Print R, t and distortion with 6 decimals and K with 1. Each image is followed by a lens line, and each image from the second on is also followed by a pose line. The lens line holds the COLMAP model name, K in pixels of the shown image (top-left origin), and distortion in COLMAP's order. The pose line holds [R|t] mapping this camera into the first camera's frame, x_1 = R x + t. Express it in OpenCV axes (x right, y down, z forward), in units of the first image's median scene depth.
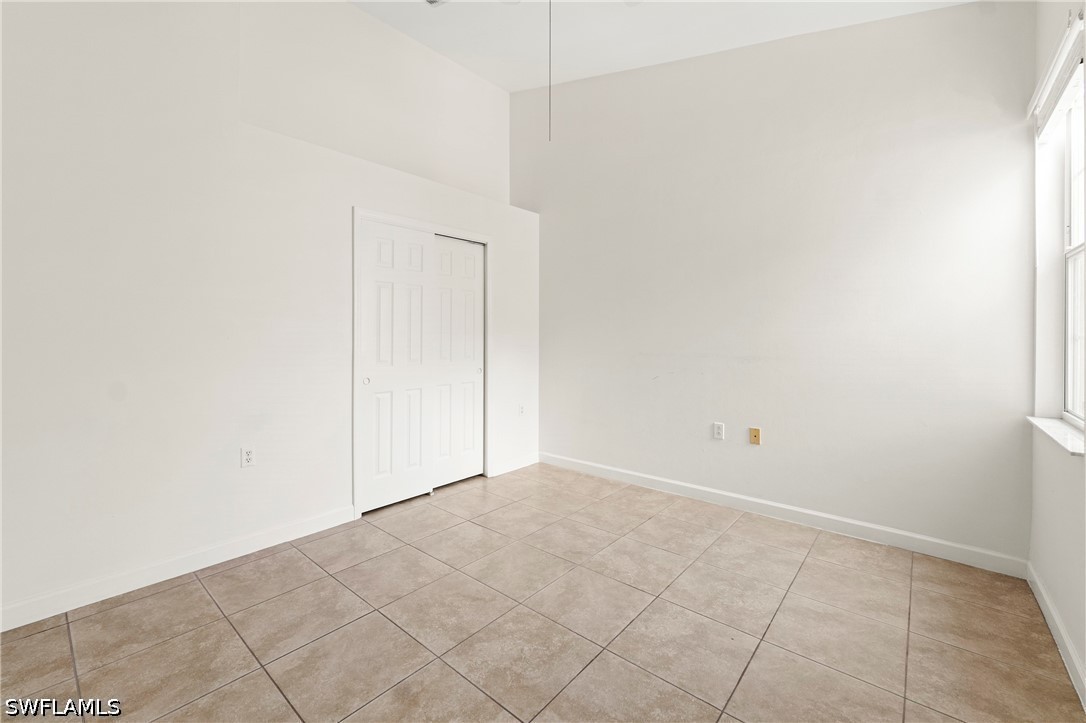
lens RADIAL K [[449.4, 0, 546.4], [0, 449.4, 330.4], [0, 0, 1]] dist [-0.008234, 0.000678]
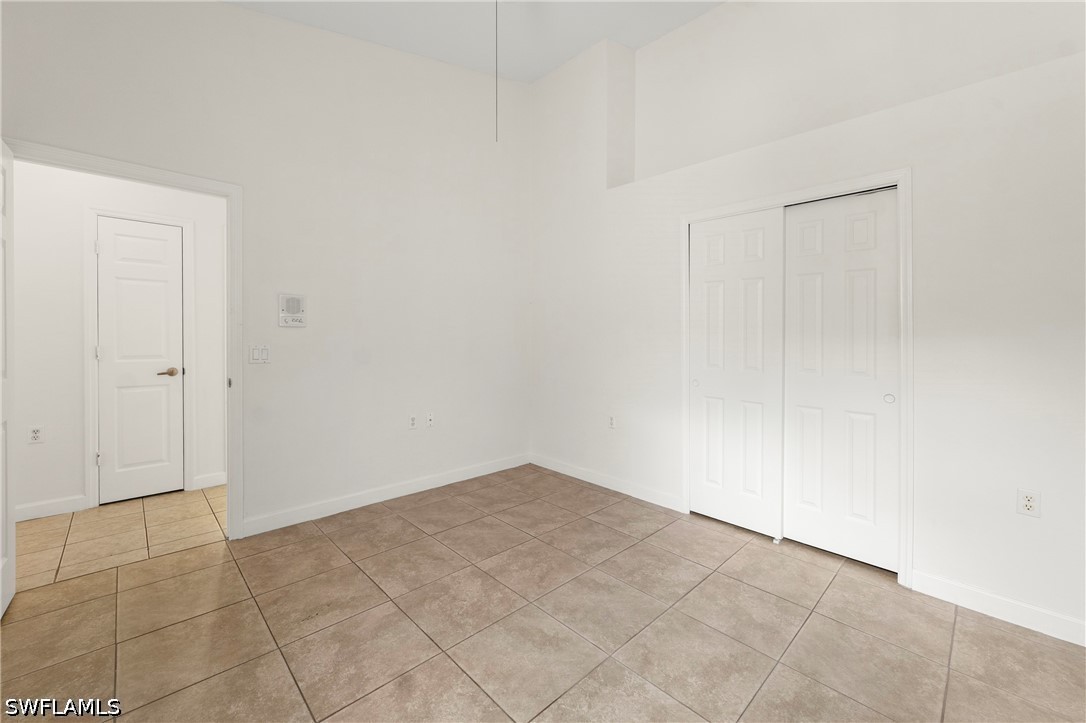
lens RADIAL K [[449.4, 0, 550.7], [0, 449.4, 336.2], [0, 0, 1]] dist [-0.008234, 0.000678]
pose [[-0.106703, -0.002761, -0.994287, 0.851123], [-0.005558, 0.999982, -0.002180, 0.018426], [0.994275, 0.005294, -0.106716, 1.052616]]
